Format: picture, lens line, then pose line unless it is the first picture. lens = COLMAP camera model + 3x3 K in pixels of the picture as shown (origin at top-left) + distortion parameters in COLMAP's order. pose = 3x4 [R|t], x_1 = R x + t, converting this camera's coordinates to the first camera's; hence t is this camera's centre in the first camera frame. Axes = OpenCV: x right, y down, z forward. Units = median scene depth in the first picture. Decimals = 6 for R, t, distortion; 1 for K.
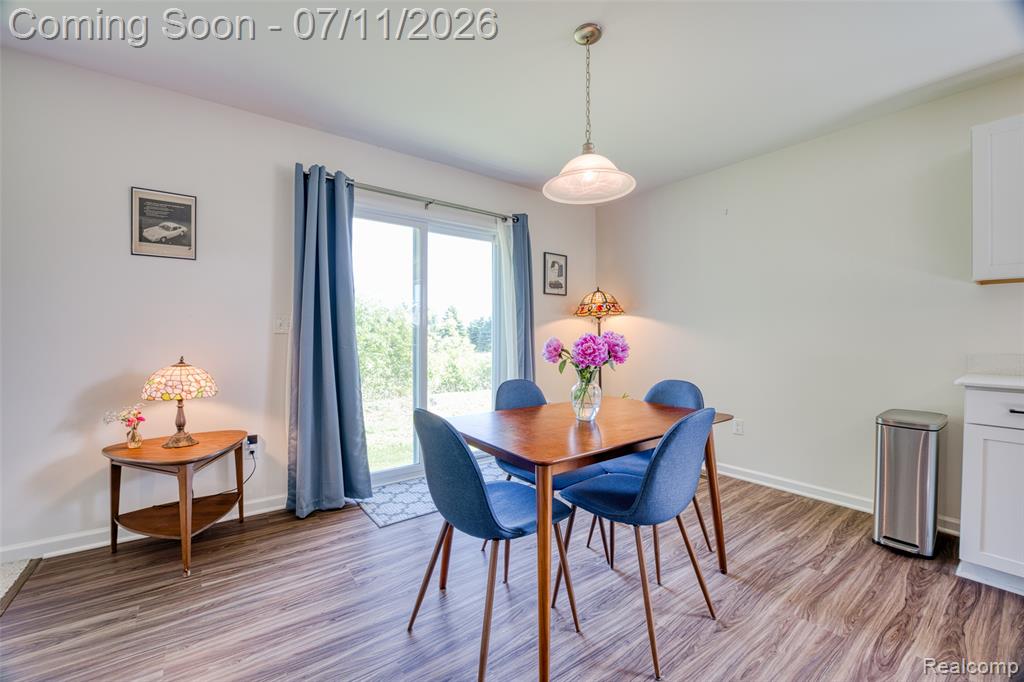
lens RADIAL K [[411.0, 0, 499.4], [0, 411.0, 340.5], [0, 0, 1]] dist [-0.016941, 0.000145]
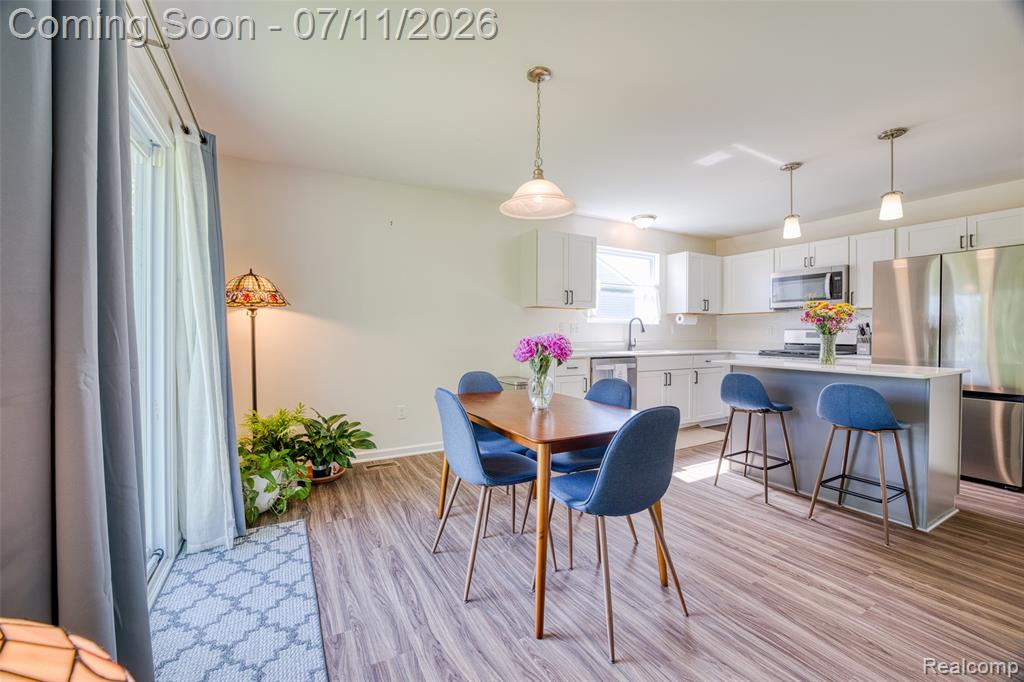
lens RADIAL K [[421.2, 0, 522.3], [0, 421.2, 338.7], [0, 0, 1]] dist [-0.016238, 0.000136]
pose [[0.104263, -0.012958, 0.994465, -0.736931], [0.011628, 0.999863, 0.011809, -0.010545], [-0.994482, 0.010332, 0.104399, 0.702689]]
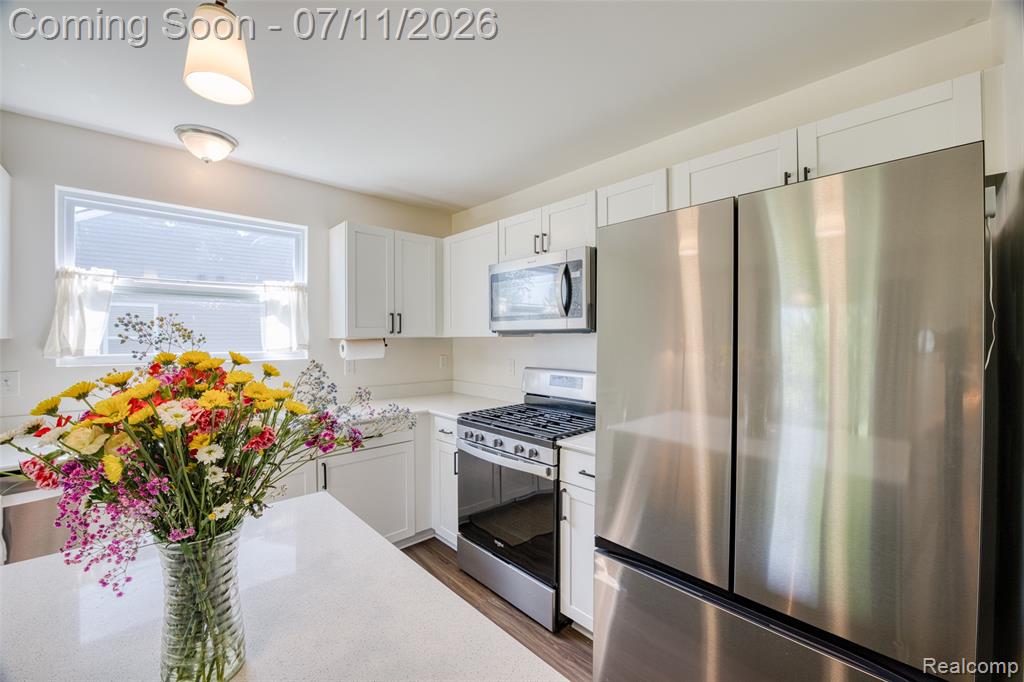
lens RADIAL K [[409.9, 0, 522.5], [0, 409.9, 340.0], [0, 0, 1]] dist [-0.017777, 0.000011]
pose [[-0.118641, -0.009329, 0.992893, 0.362760], [0.015872, 0.999810, 0.011290, -0.108701], [-0.992810, 0.017099, -0.118471, -0.257144]]
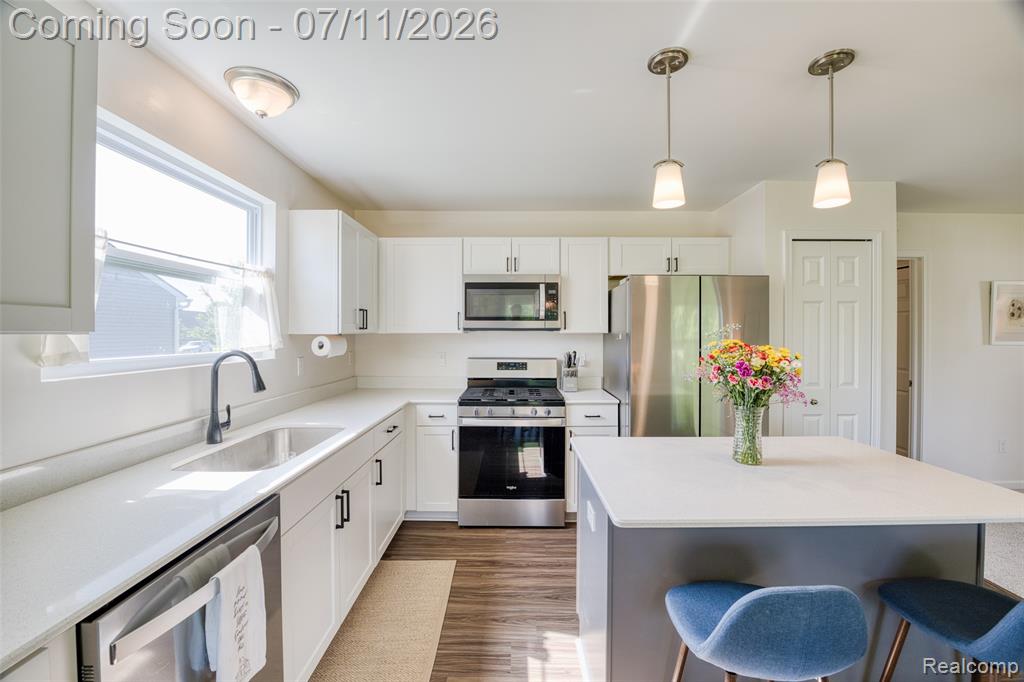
lens RADIAL K [[405.6, 0, 508.4], [0, 405.6, 337.9], [0, 0, 1]] dist [-0.015051, 0.000149]
pose [[-0.797223, -0.009426, 0.603611, 0.548026], [0.005914, 0.999708, 0.023423, -0.120799], [-0.603656, 0.022243, -0.796935, 0.642792]]
